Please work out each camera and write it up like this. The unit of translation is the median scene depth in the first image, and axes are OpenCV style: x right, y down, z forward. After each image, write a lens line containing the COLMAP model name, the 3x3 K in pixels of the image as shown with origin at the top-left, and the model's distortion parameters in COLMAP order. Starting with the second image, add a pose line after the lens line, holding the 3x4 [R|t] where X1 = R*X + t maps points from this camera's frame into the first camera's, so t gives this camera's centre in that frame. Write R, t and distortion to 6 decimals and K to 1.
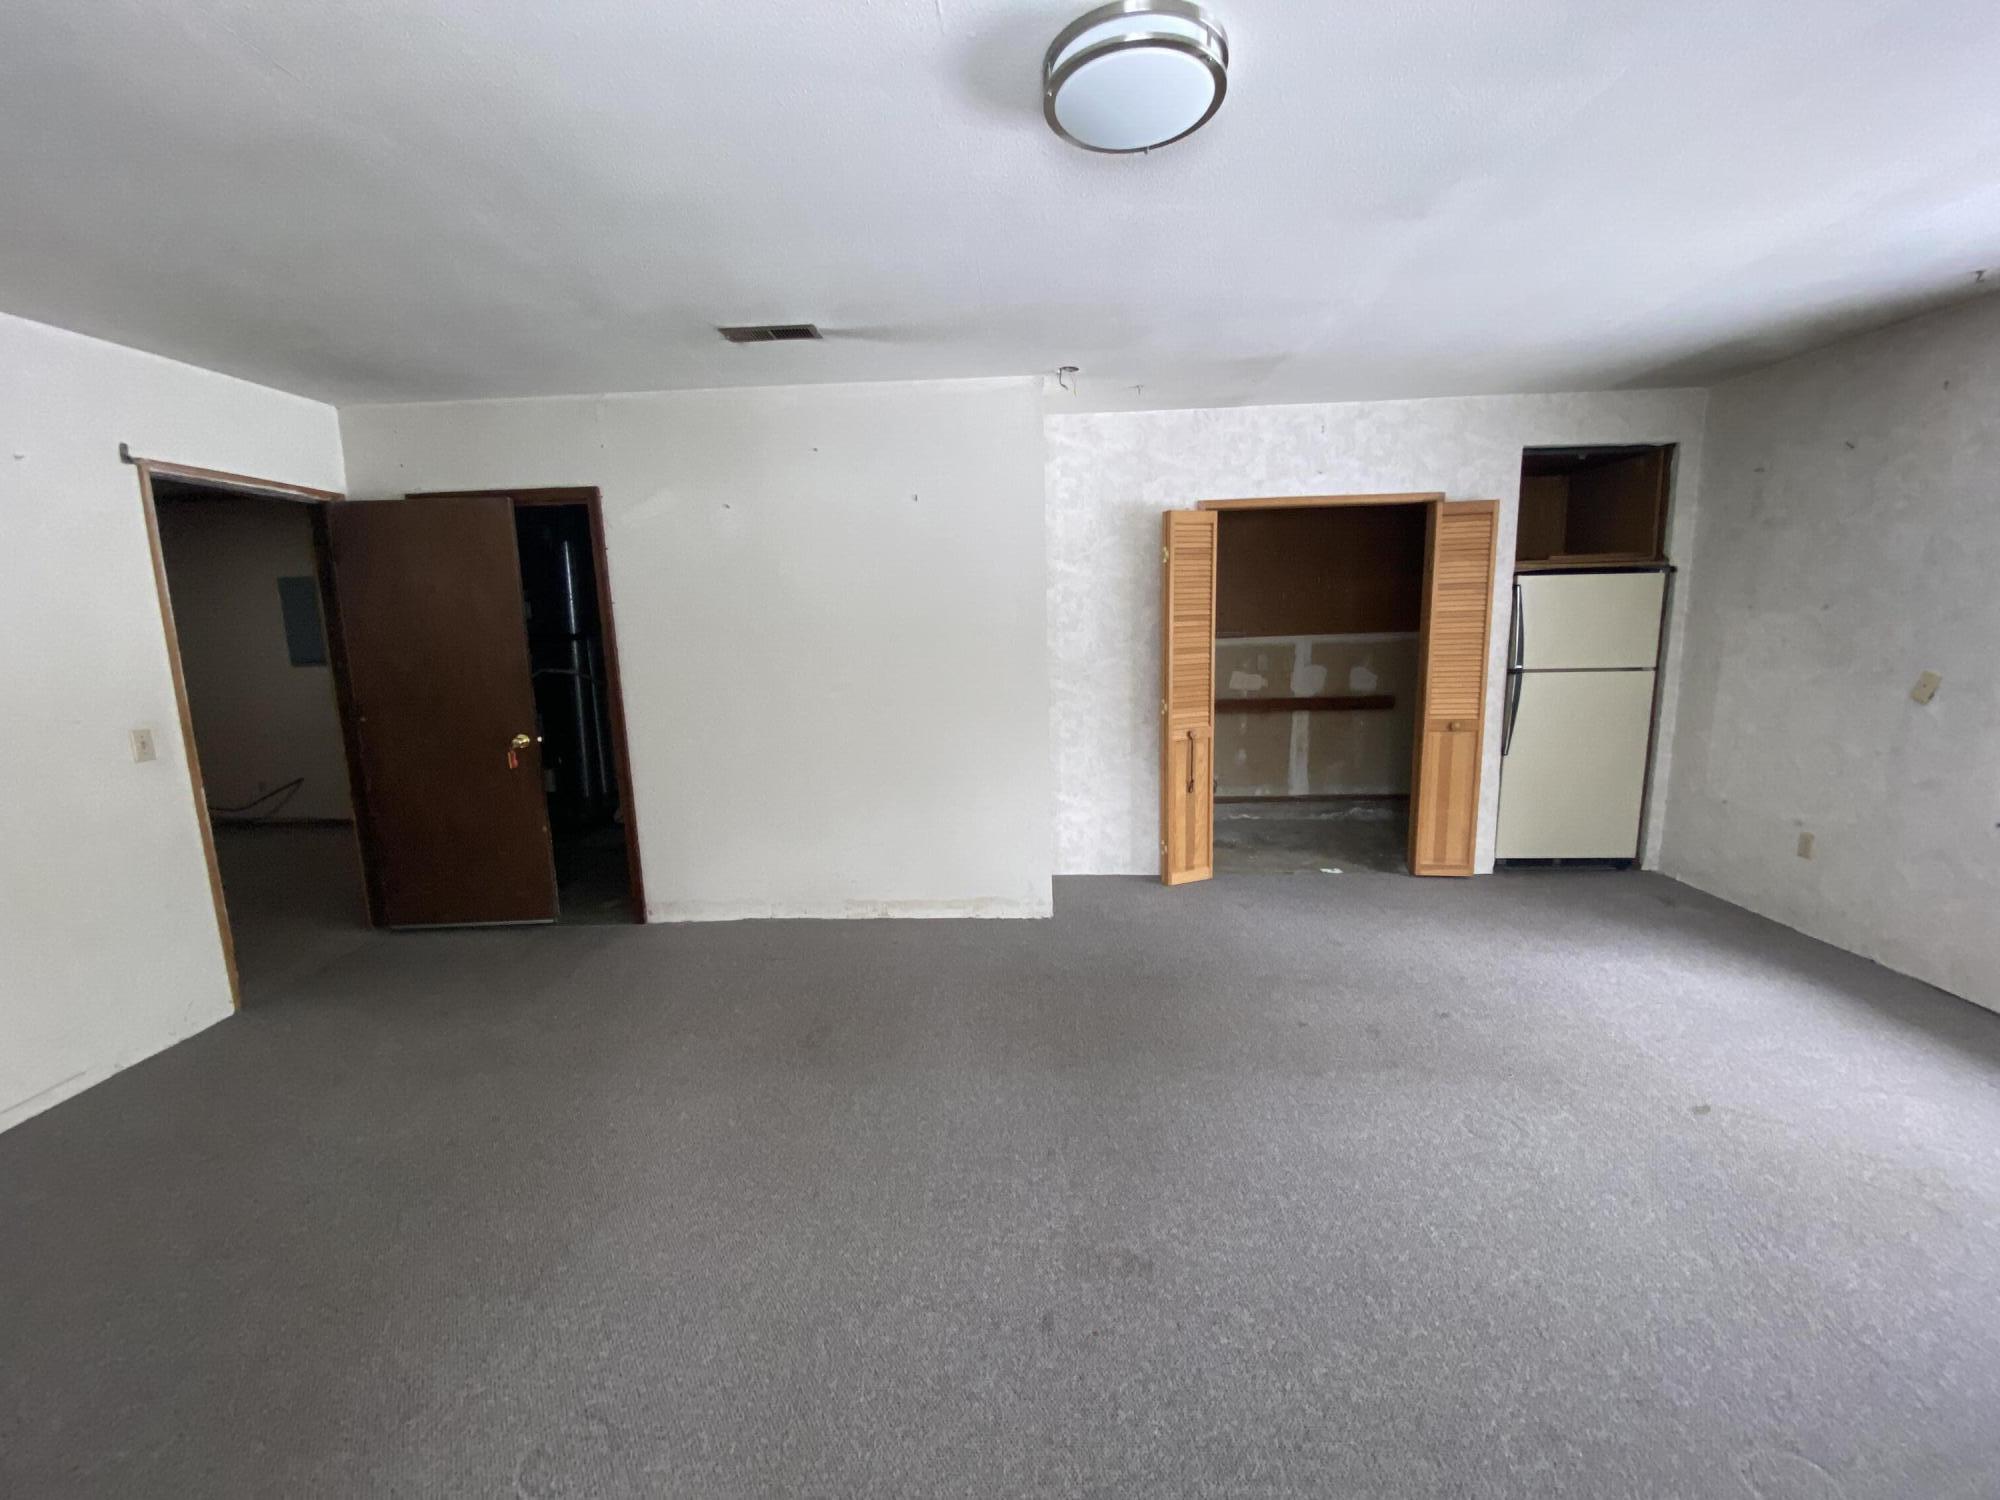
lens RADIAL K [[808.4, 0, 998.7], [0, 808.4, 744.2], [0, 0, 1]] dist [-0.000563, -0.000091]
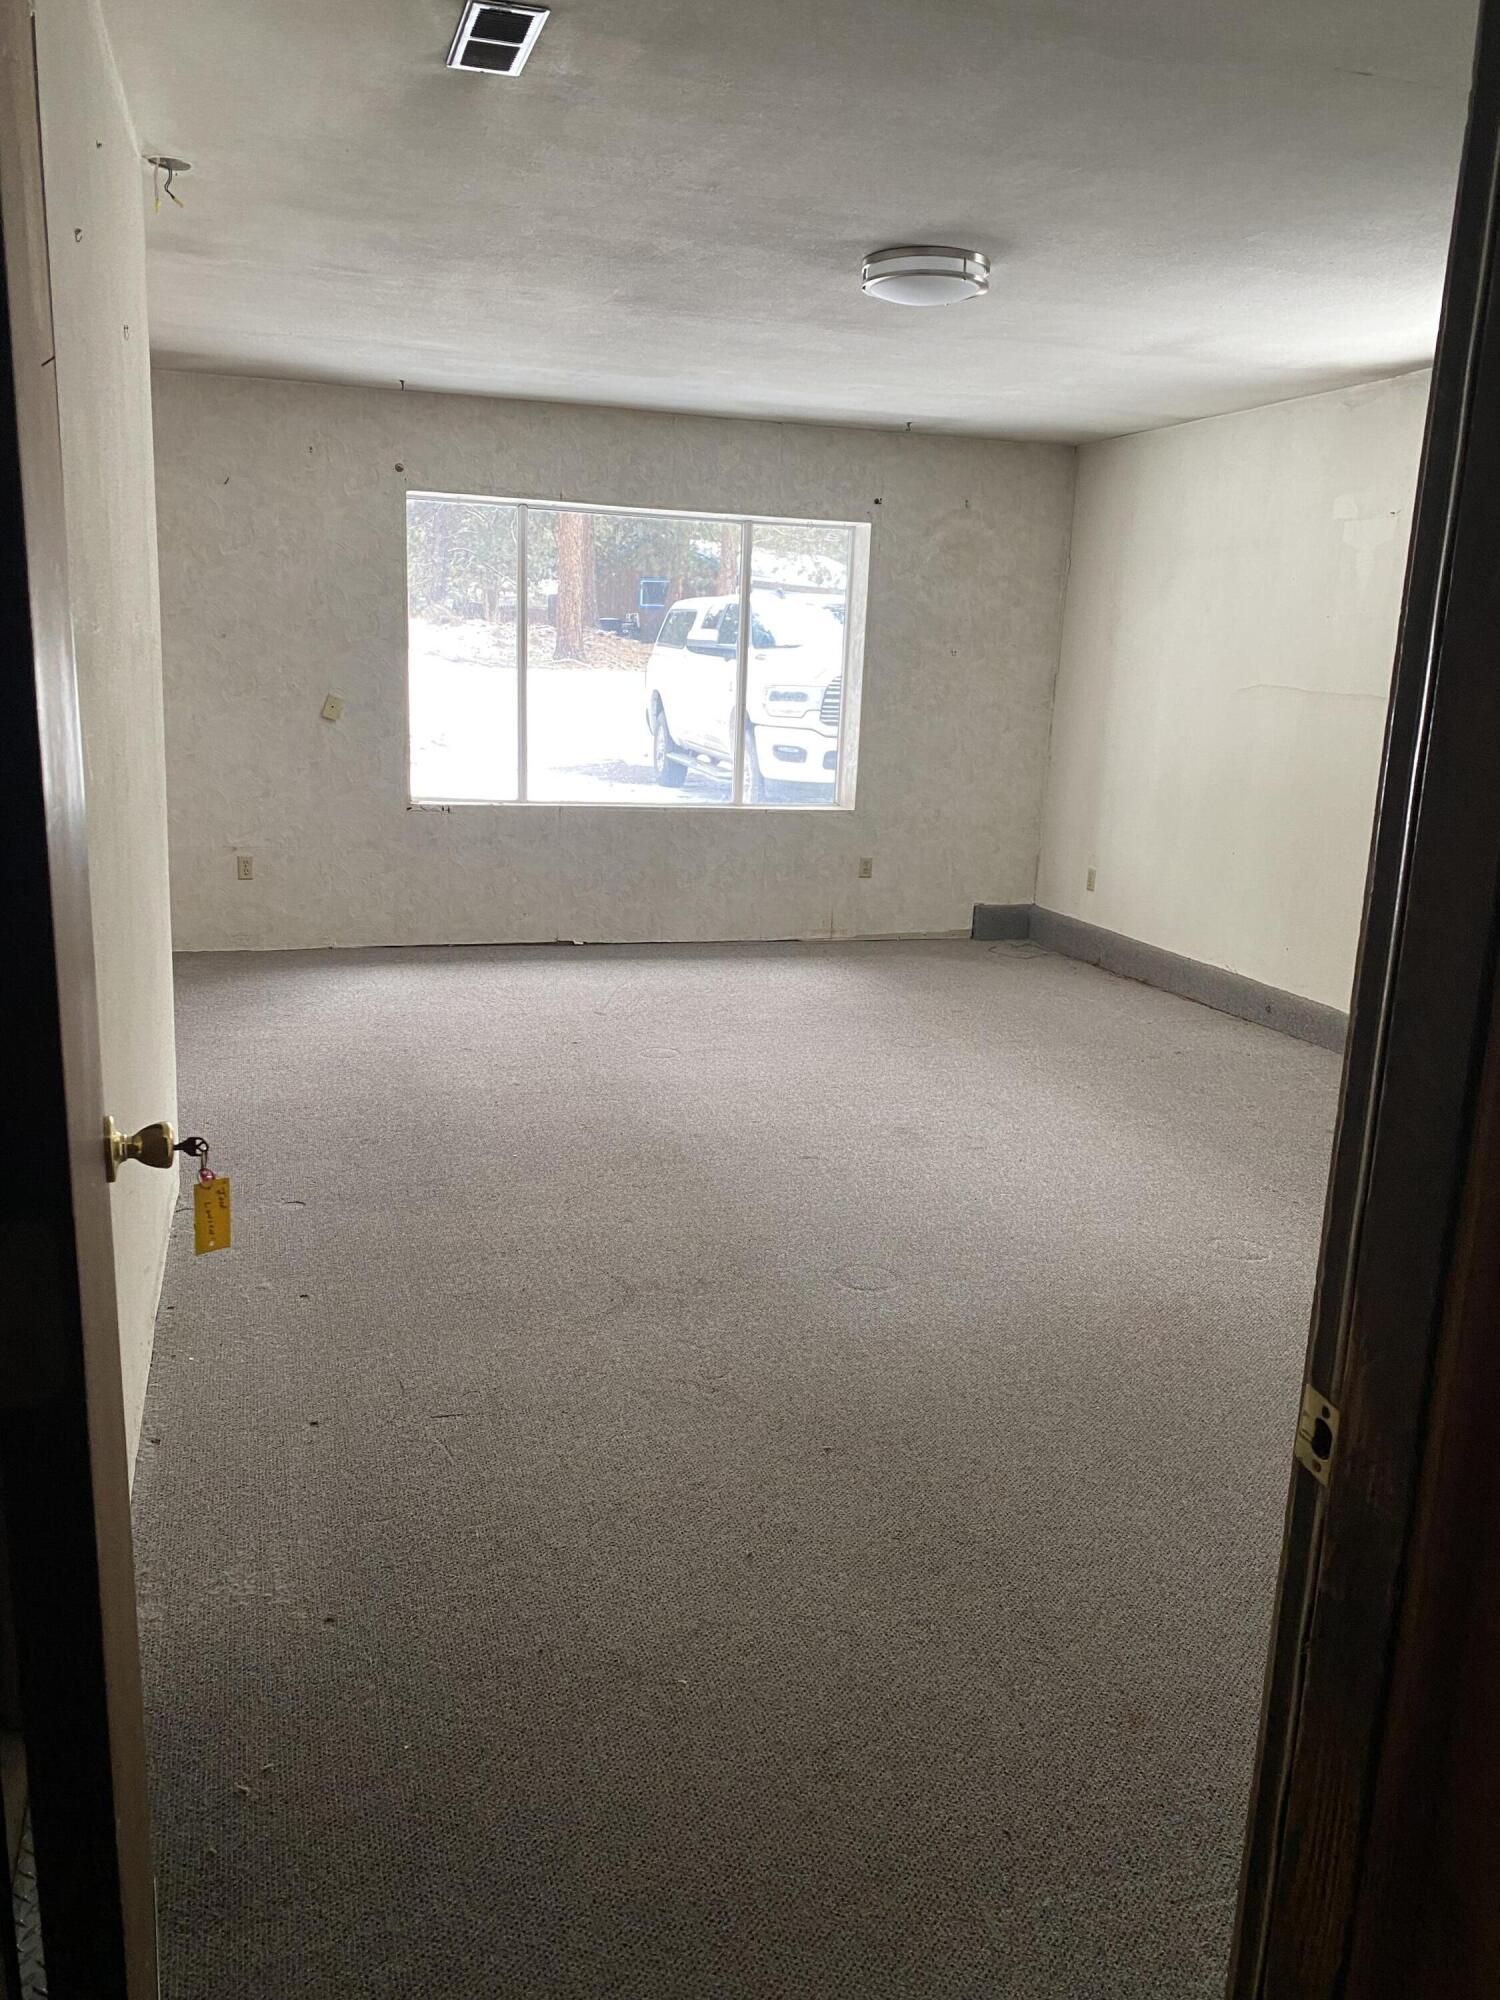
lens RADIAL K [[1508.4, 0, 748.4], [0, 1508.4, 998.7], [0, 0, 1]] dist [0.007703, 0.004577]
pose [[-0.321371, -0.204687, 0.924567, -1.066755], [0.118509, 0.959990, 0.253722, -0.133182], [-0.939509, 0.191109, -0.284255, 0.995534]]
